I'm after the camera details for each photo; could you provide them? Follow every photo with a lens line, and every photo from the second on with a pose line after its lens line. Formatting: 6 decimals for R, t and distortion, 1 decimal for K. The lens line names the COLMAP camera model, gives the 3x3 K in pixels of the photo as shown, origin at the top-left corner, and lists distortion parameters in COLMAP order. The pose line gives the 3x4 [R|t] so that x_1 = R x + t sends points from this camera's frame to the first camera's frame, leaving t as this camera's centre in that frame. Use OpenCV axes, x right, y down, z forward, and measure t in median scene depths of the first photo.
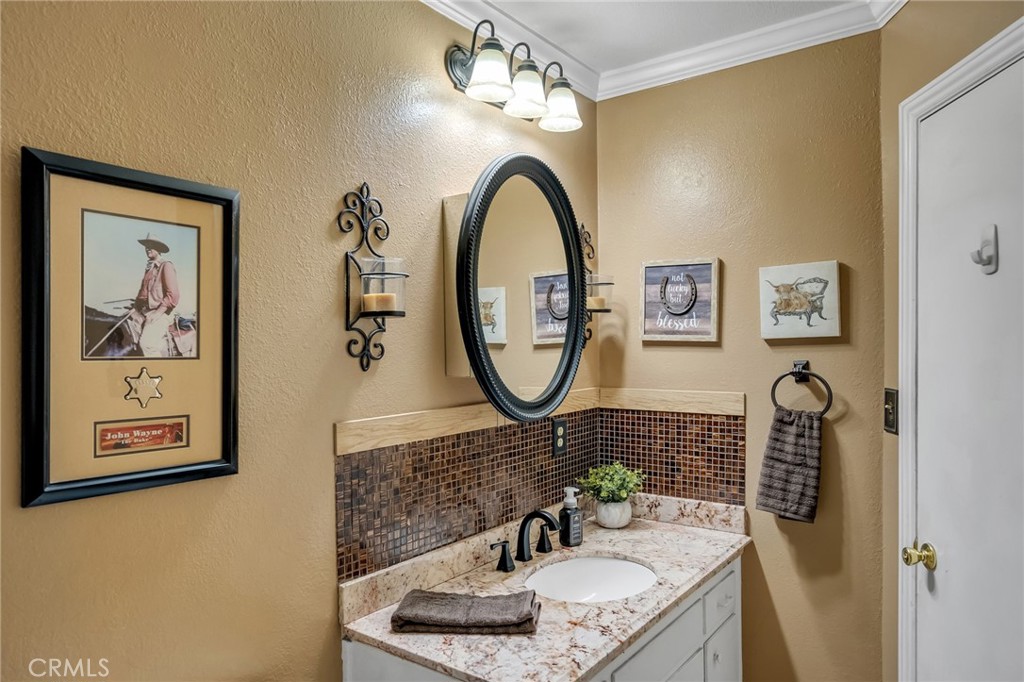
lens RADIAL K [[662.3, 0, 513.3], [0, 662.3, 342.7], [0, 0, 1]] dist [0.011315, 0.002195]
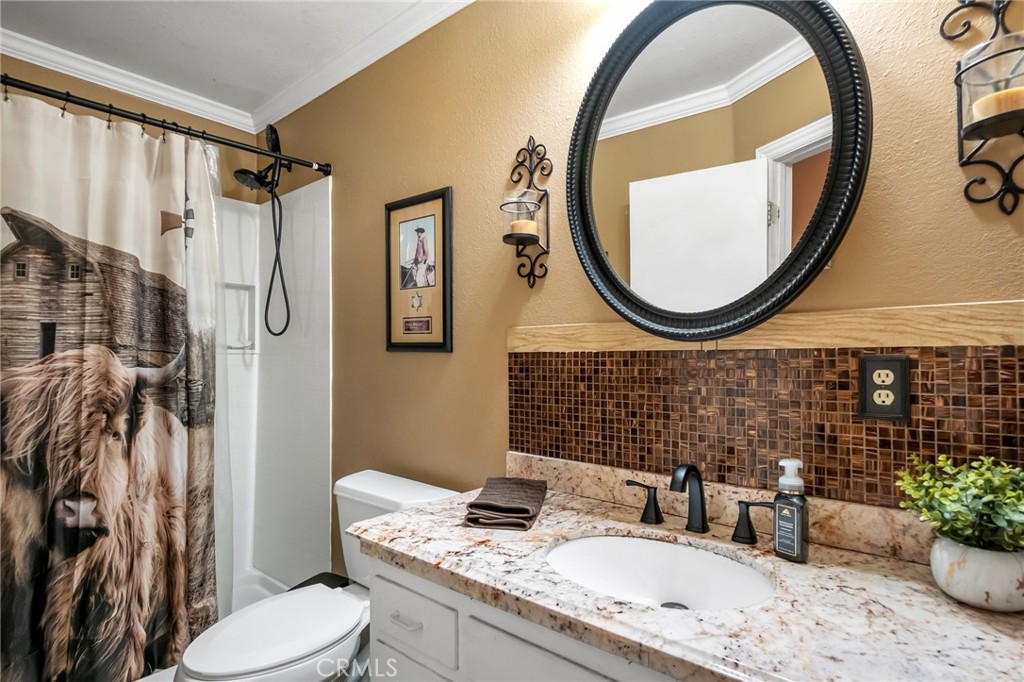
lens RADIAL K [[529.5, 0, 514.1], [0, 529.5, 340.9], [0, 0, 1]] dist [-0.003545, -0.000025]
pose [[-0.068352, -0.022573, -0.997406, 0.755854], [-0.002361, 0.999745, -0.022465, 0.163121], [0.997658, 0.000819, -0.068388, 1.033977]]
